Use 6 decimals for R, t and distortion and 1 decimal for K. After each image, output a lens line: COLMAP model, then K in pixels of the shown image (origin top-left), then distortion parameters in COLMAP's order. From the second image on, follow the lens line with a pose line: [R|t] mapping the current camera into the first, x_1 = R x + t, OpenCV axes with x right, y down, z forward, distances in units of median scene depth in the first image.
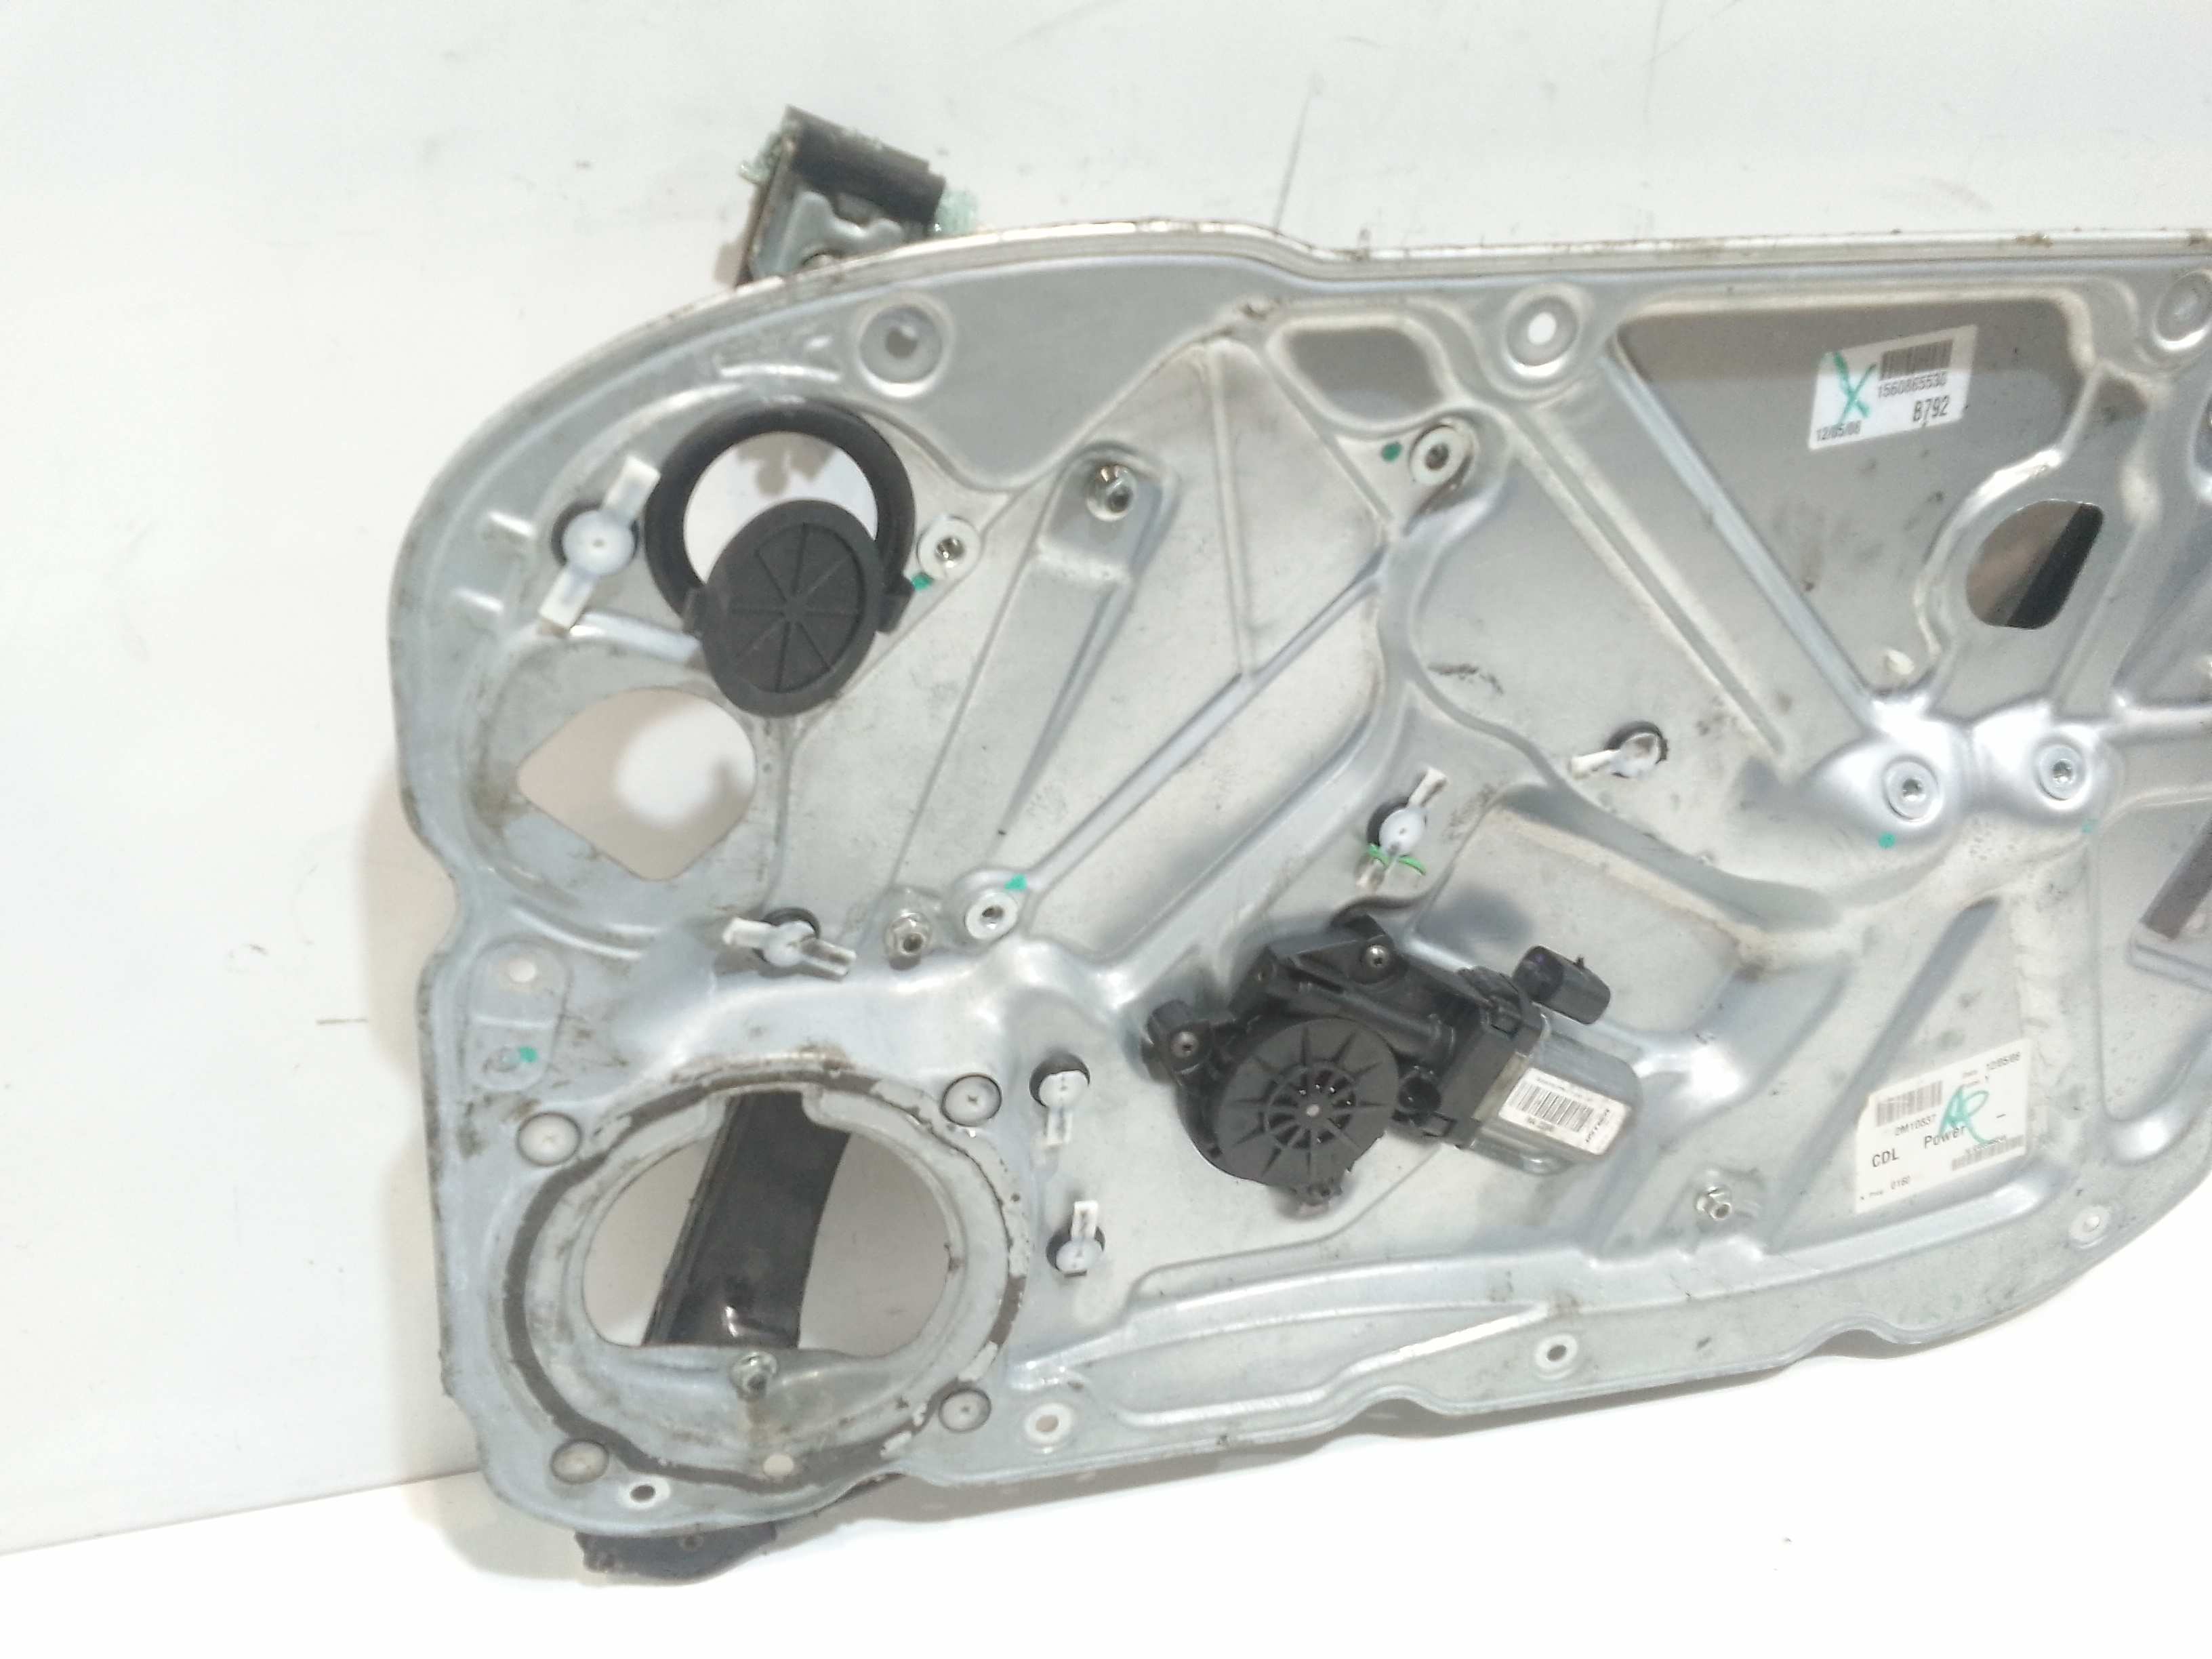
lens RADIAL K [[1703.4, 0, 1107.9], [0, 1703.4, 837.3], [0, 0, 1]] dist [0.048878, -0.077258]
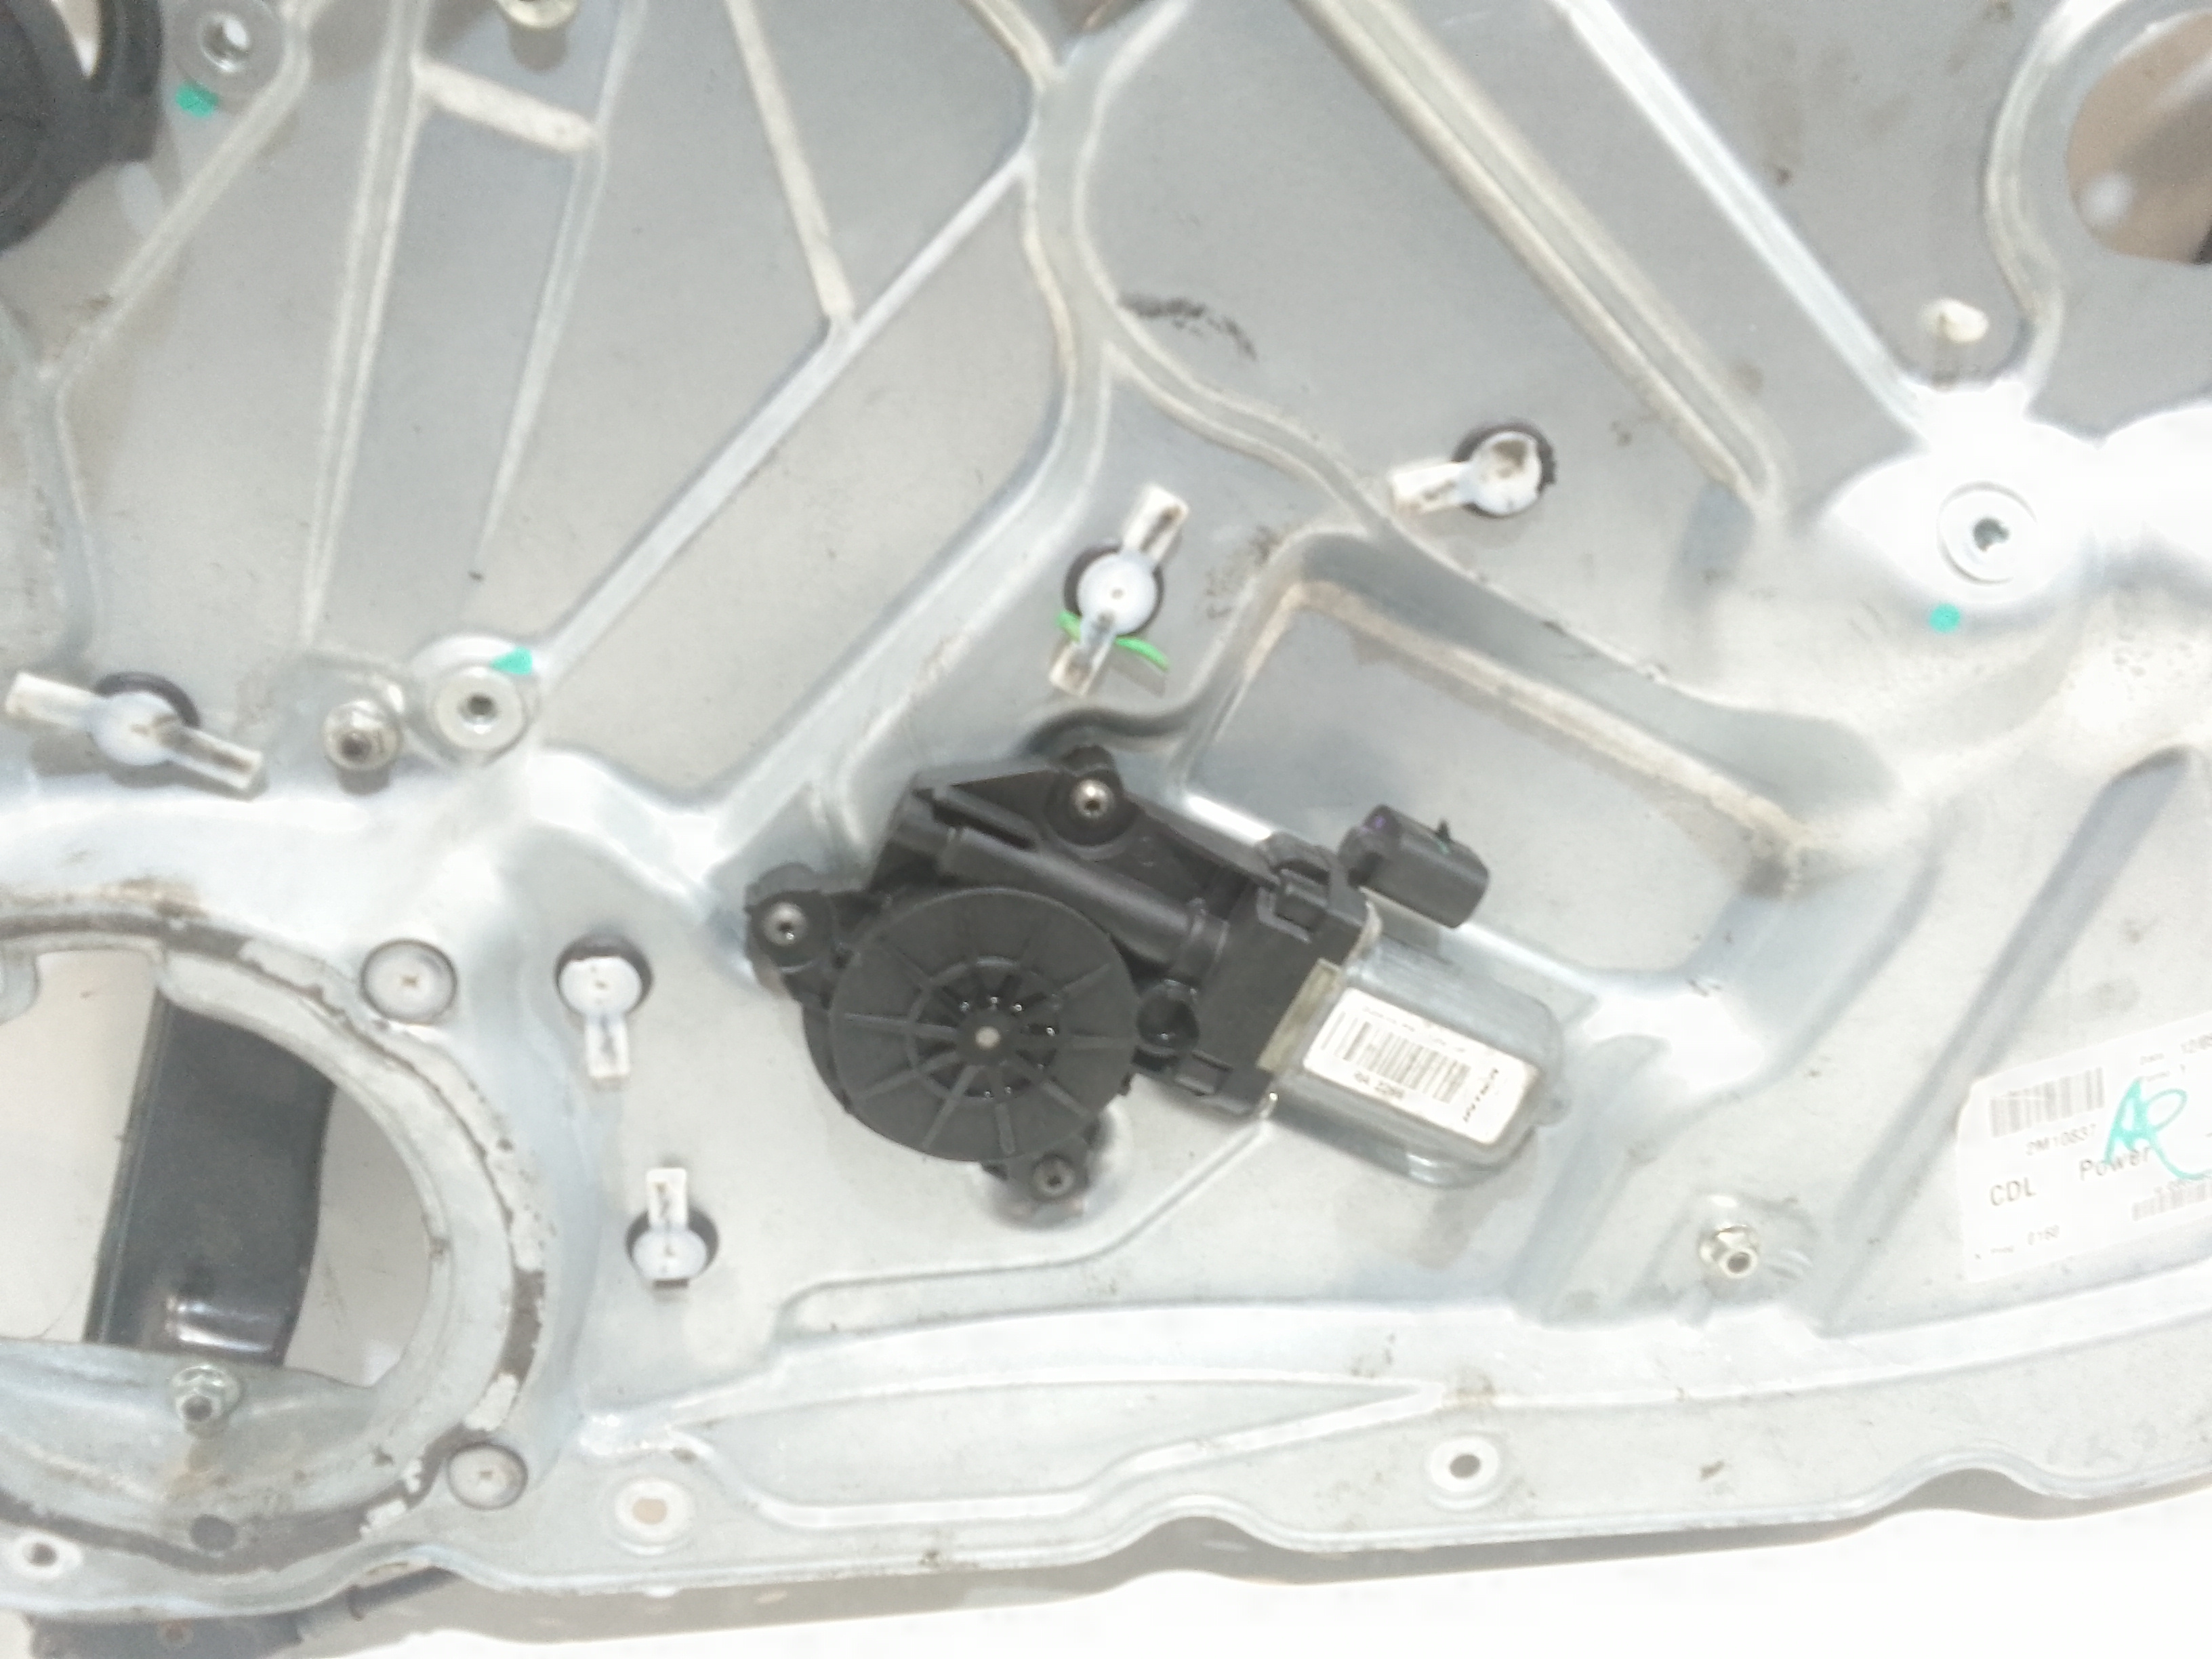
lens RADIAL K [[1703.4, 0, 1113.4], [0, 1703.4, 822.9], [0, 0, 1]] dist [0.048878, -0.077258]
pose [[0.985521, 0.015951, -0.168800, 0.269492], [-0.027544, 0.997402, -0.066561, 0.119418], [0.167300, 0.070247, 0.983400, 0.367500]]
